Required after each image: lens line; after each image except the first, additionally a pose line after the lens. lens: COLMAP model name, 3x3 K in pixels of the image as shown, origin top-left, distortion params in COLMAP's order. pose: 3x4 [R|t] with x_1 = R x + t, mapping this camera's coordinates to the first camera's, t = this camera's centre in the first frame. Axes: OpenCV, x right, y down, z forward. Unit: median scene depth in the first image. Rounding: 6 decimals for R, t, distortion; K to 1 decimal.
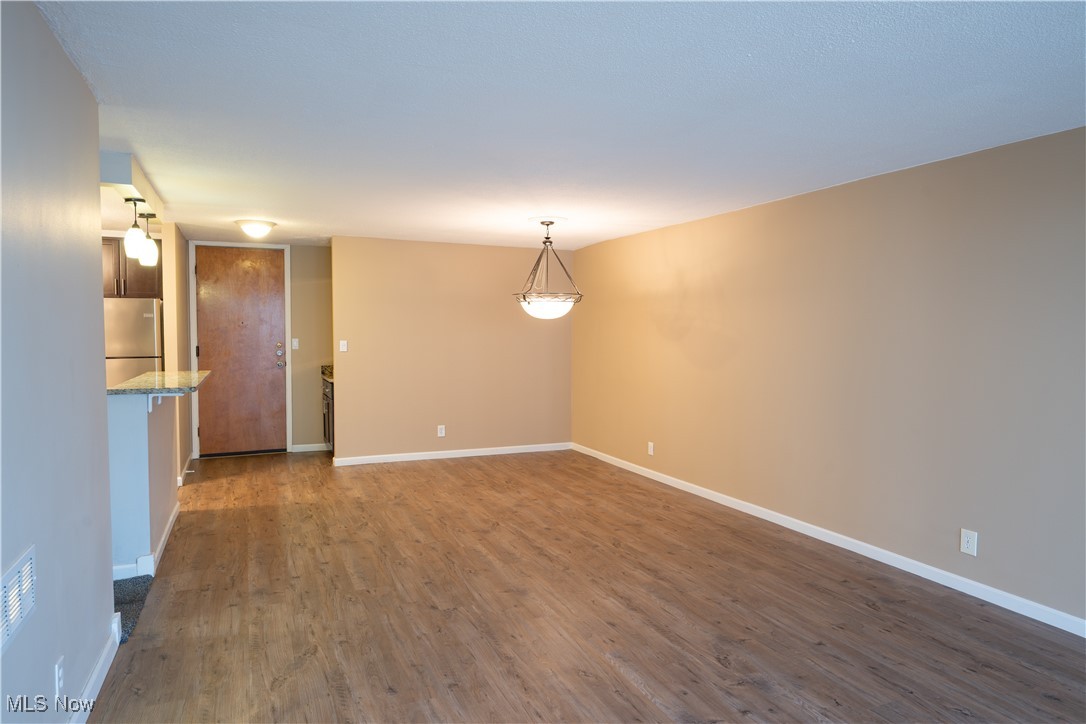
lens RADIAL K [[668.3, 0, 543.0], [0, 668.3, 362.0], [0, 0, 1]] dist [-0.000525, -0.000126]
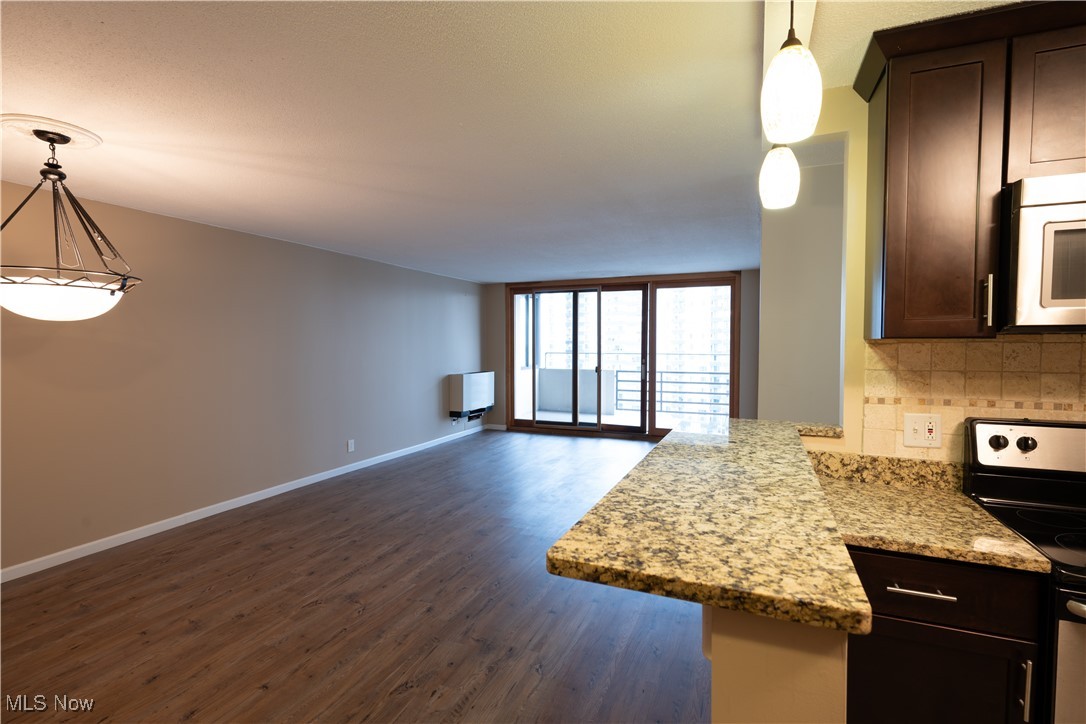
lens RADIAL K [[507.2, 0, 543.0], [0, 507.2, 362.0], [0, 0, 1]] dist [-0.001578, -0.000190]
pose [[-0.686199, -0.029628, 0.726811, -0.580846], [0.032413, 0.996932, 0.071241, -0.050943], [-0.726692, 0.072444, -0.683133, 1.060550]]
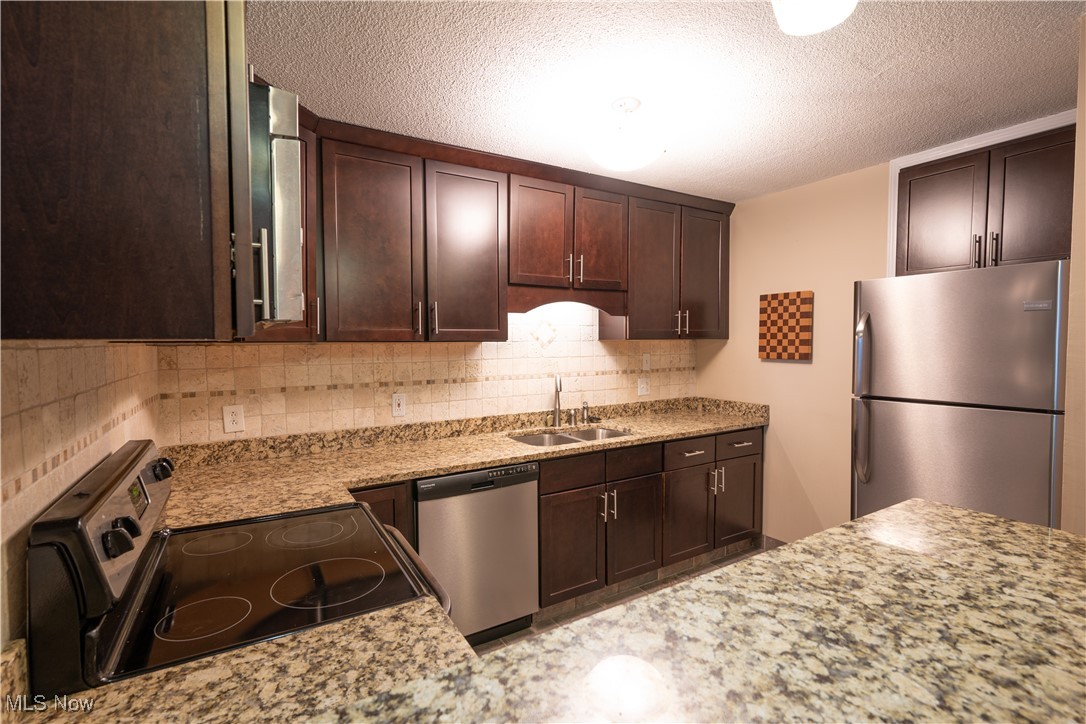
lens RADIAL K [[495.7, 0, 543.0], [0, 495.7, 362.0], [0, 0, 1]] dist [0.000660, 0.000852]
pose [[0.136281, 0.040274, -0.989851, -0.384418], [-0.039145, 0.998612, 0.035241, -0.038665], [0.989897, 0.033945, 0.137668, 0.766233]]
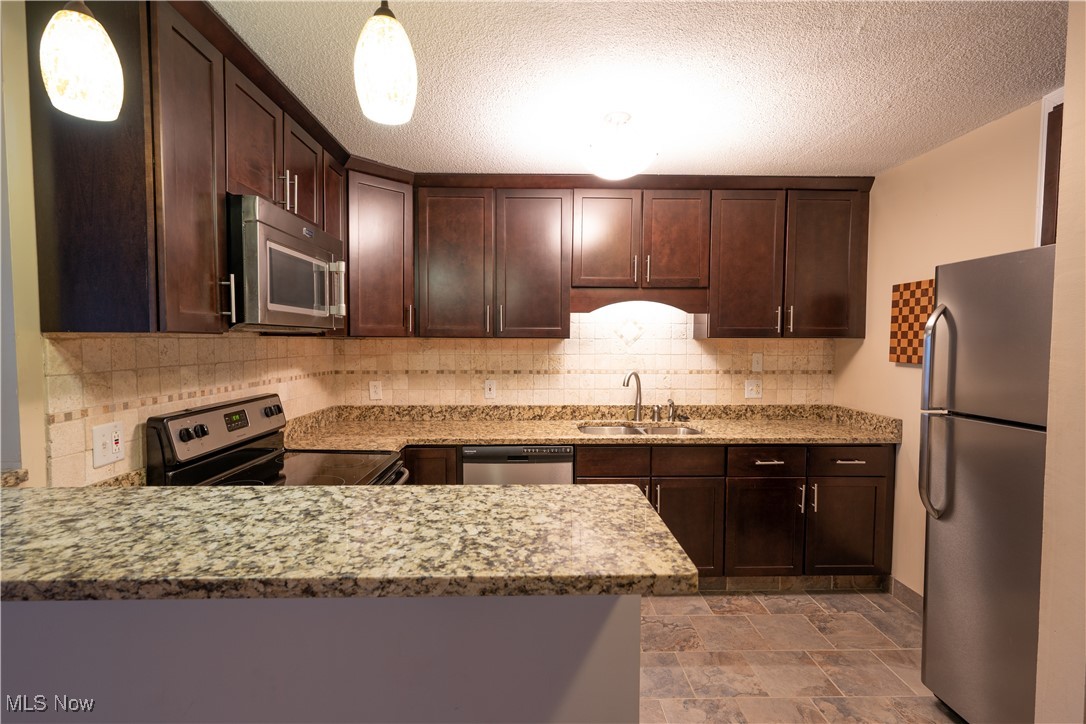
lens RADIAL K [[502.8, 0, 543.0], [0, 502.8, 362.0], [0, 0, 1]] dist [-0.000182, 0.000272]
pose [[-0.377147, 0.038837, -0.925339, -0.348095], [-0.046599, 0.997059, 0.060840, -0.046453], [0.924980, 0.066065, -0.374229, 0.974276]]
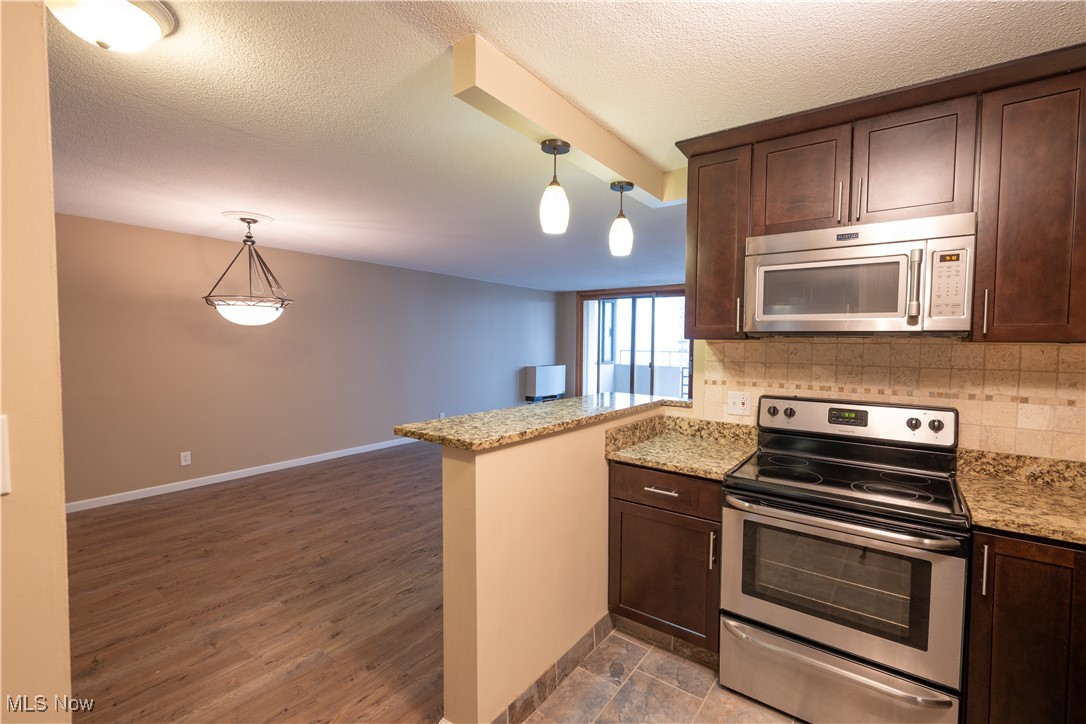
lens RADIAL K [[472.5, 0, 543.0], [0, 472.5, 362.0], [0, 0, 1]] dist [0.000631, 0.000021]
pose [[-0.492062, -0.045488, 0.869371, -0.807003], [0.029828, 0.997167, 0.069057, -0.049807], [-0.870049, 0.059912, -0.489312, 1.032736]]
